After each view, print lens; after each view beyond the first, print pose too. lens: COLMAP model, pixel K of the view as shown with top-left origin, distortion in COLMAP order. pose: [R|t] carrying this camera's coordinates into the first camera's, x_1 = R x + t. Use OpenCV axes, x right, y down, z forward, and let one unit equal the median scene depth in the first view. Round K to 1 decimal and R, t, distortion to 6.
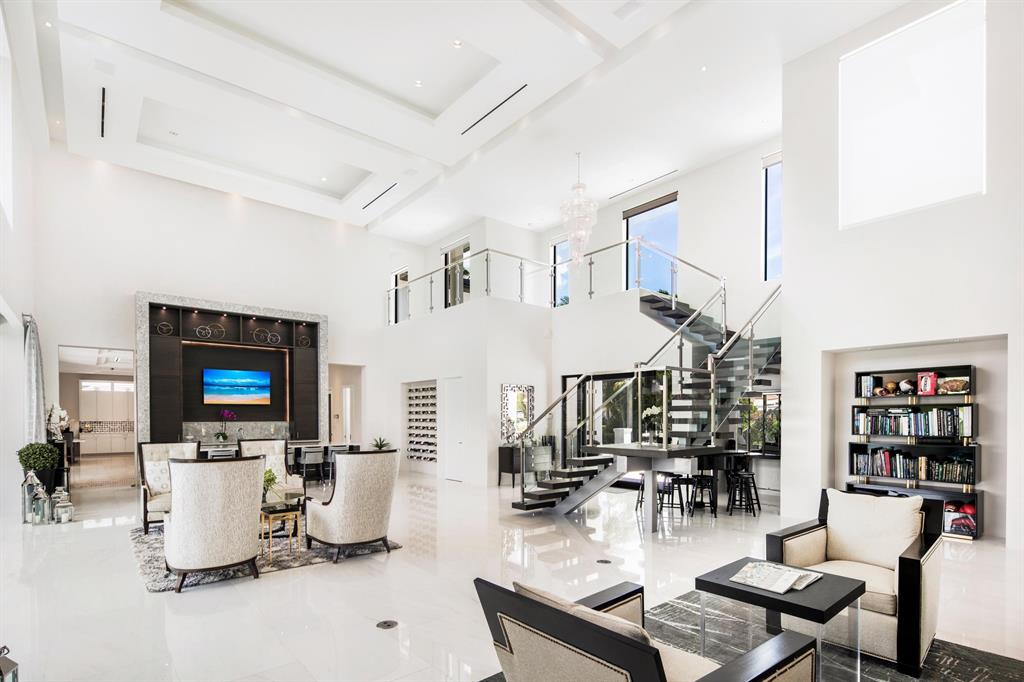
lens RADIAL K [[498.2, 0, 512.4], [0, 498.2, 420.9], [0, 0, 1]] dist [0.001657, 0.000065]
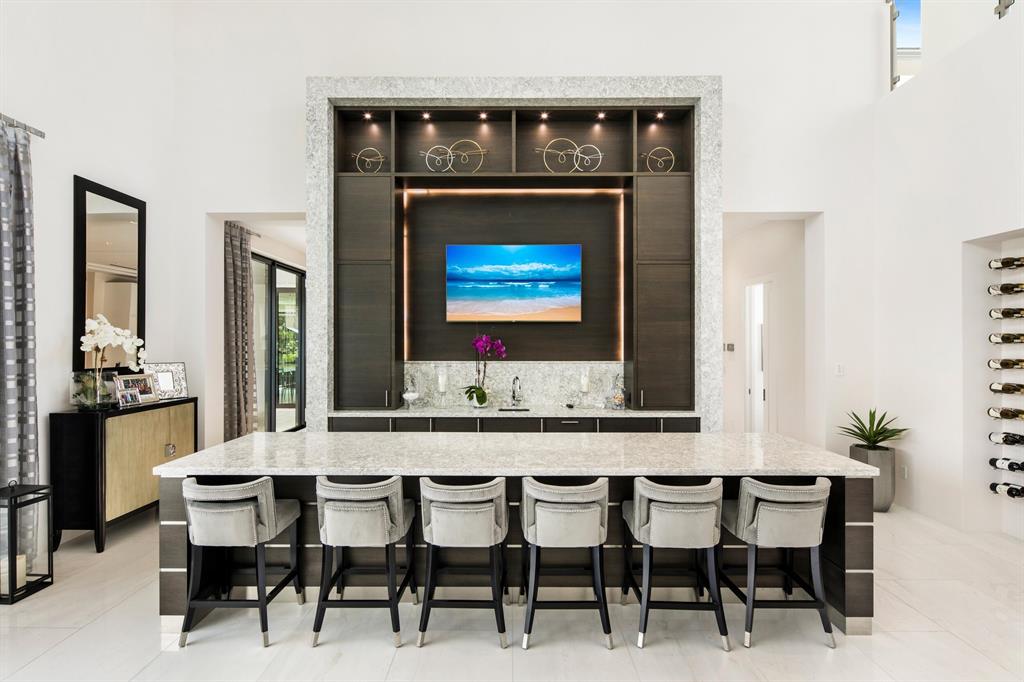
lens RADIAL K [[500.3, 0, 512.0], [0, 500.3, 341.0], [0, 0, 1]] dist [0.009799, -0.000124]
pose [[0.760437, -0.000568, -0.649412, -0.261610], [-0.007407, 0.999927, -0.009549, -0.011905], [0.649370, 0.012072, 0.760377, 0.655647]]
